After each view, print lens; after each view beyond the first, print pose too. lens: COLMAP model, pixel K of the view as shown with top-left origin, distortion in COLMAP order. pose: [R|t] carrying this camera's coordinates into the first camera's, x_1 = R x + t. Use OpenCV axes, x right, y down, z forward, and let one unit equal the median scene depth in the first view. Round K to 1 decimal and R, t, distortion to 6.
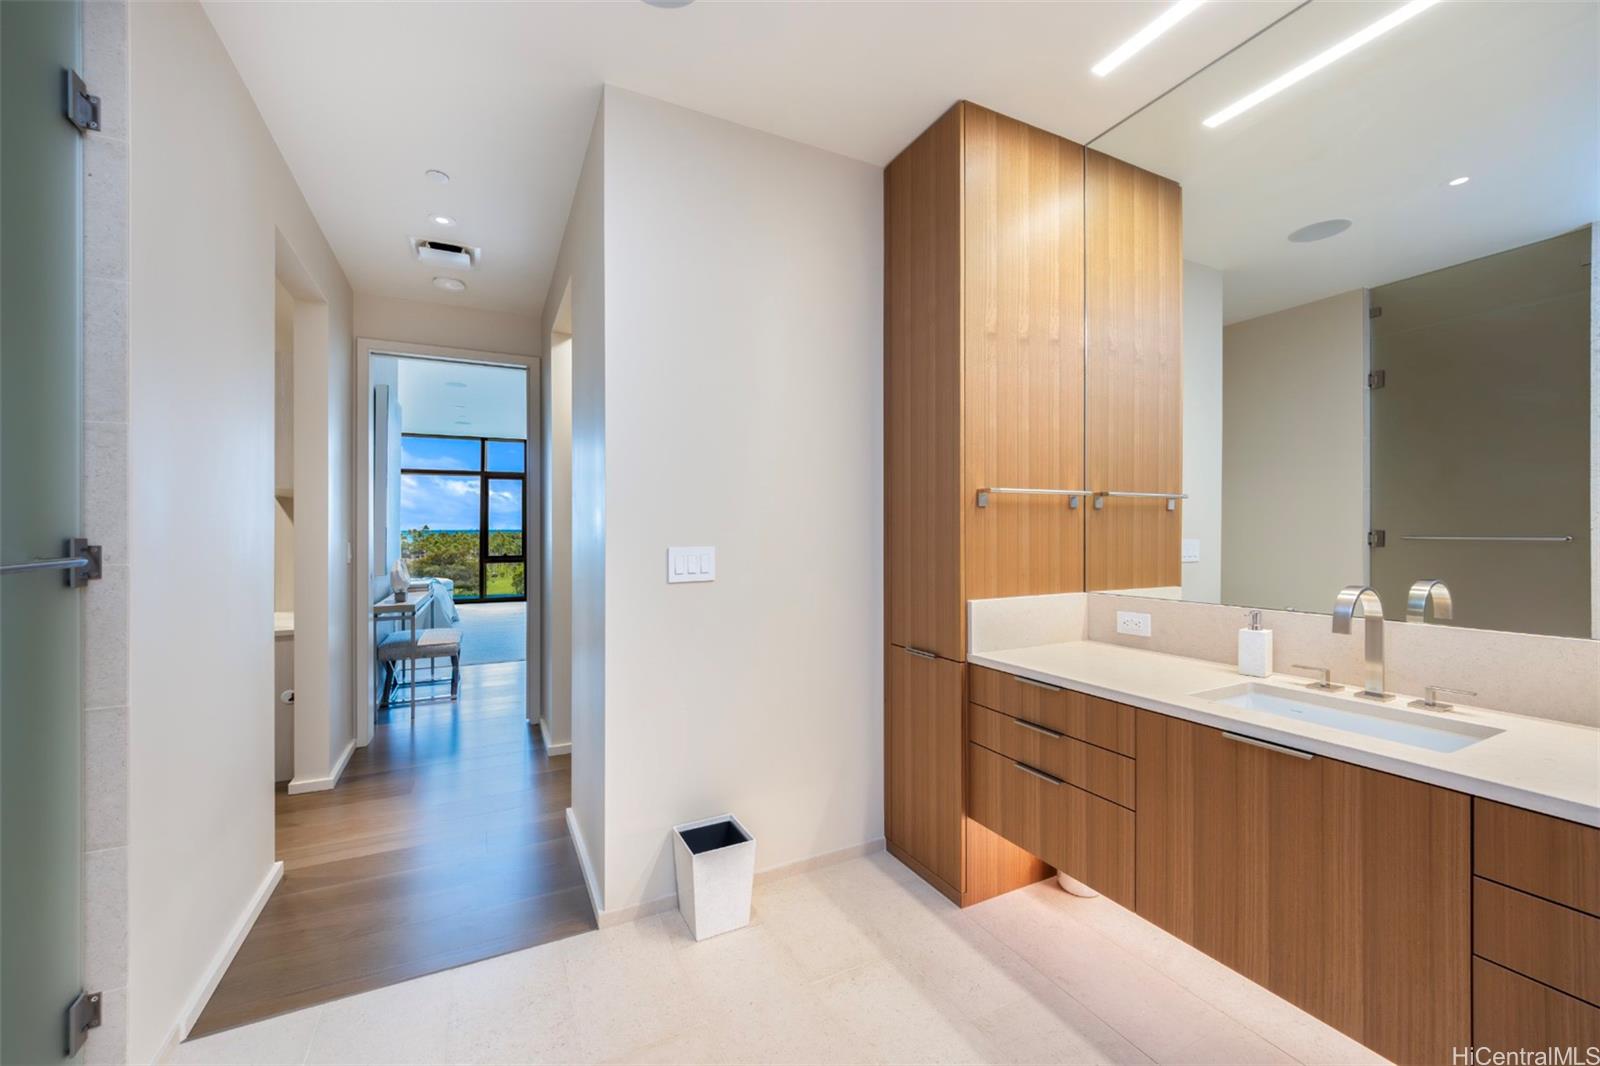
lens RADIAL K [[637.2, 0, 800.0], [0, 637.2, 533.0], [0, 0, 1]] dist [-0.000468, -0.000029]
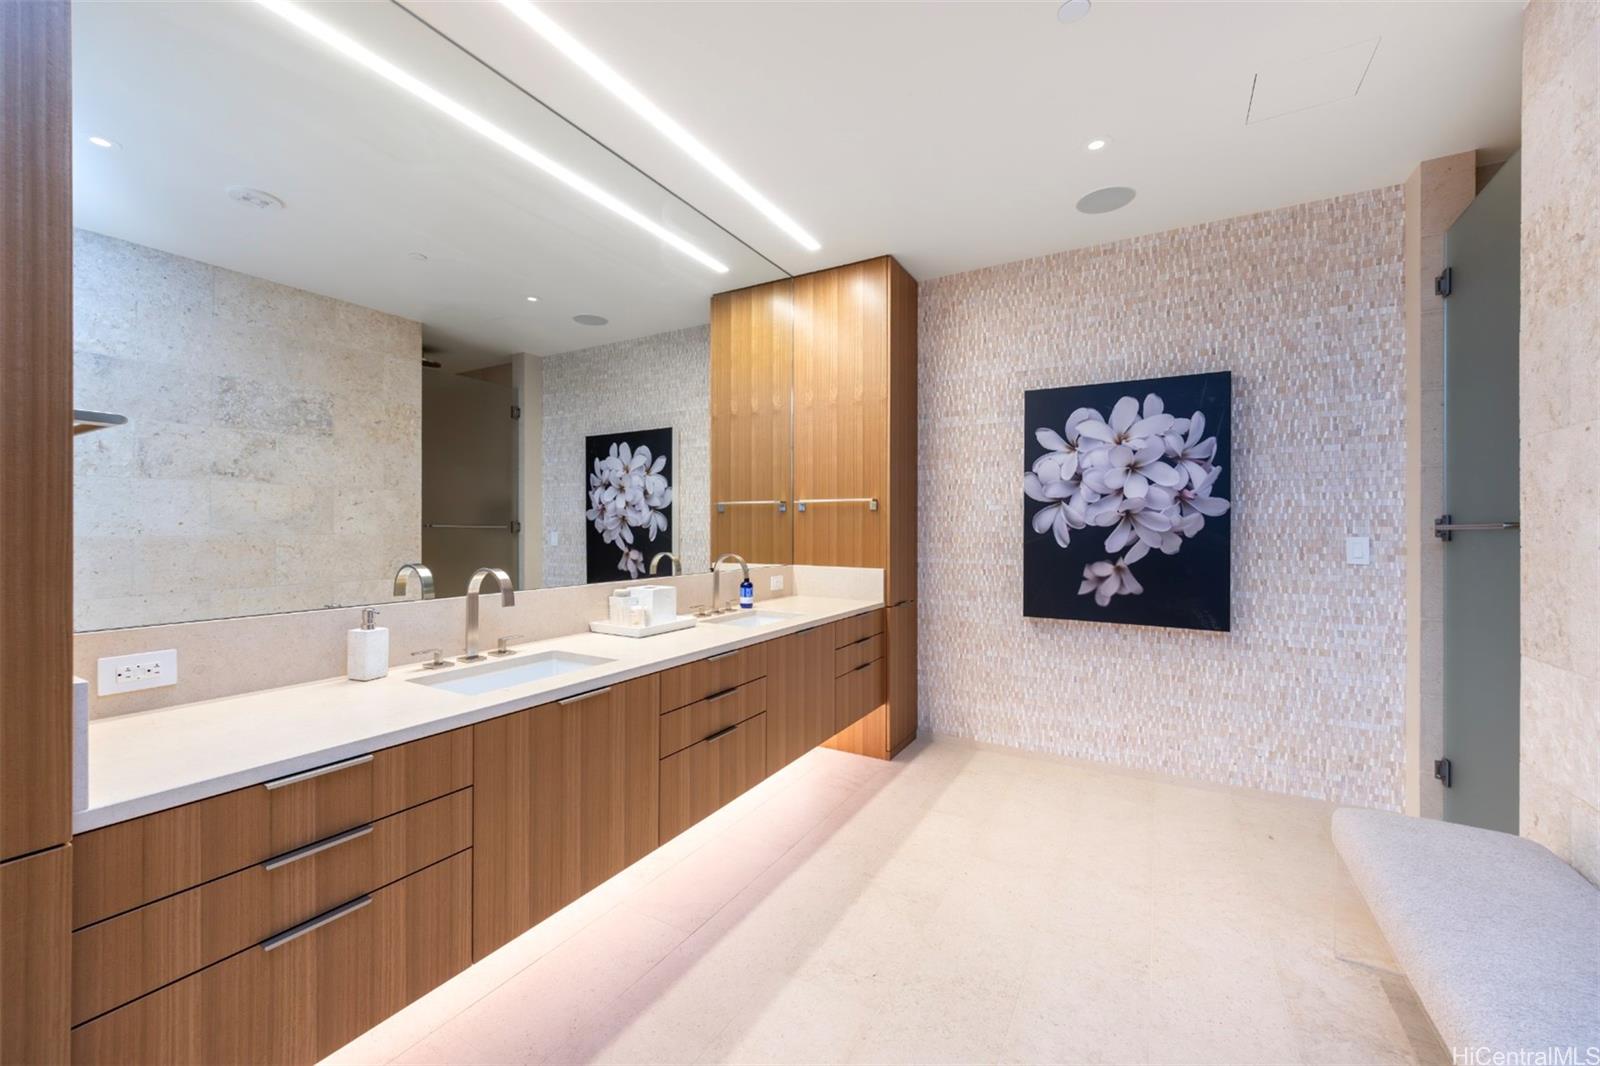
lens RADIAL K [[639.5, 0, 798.0], [0, 639.5, 518.0], [0, 0, 1]] dist [0.000824, 0.000085]
pose [[-0.542451, 0.009562, 0.840033, -0.410286], [-0.009386, 0.999804, -0.017442, 0.002102], [-0.840035, -0.017346, -0.542255, 1.012944]]
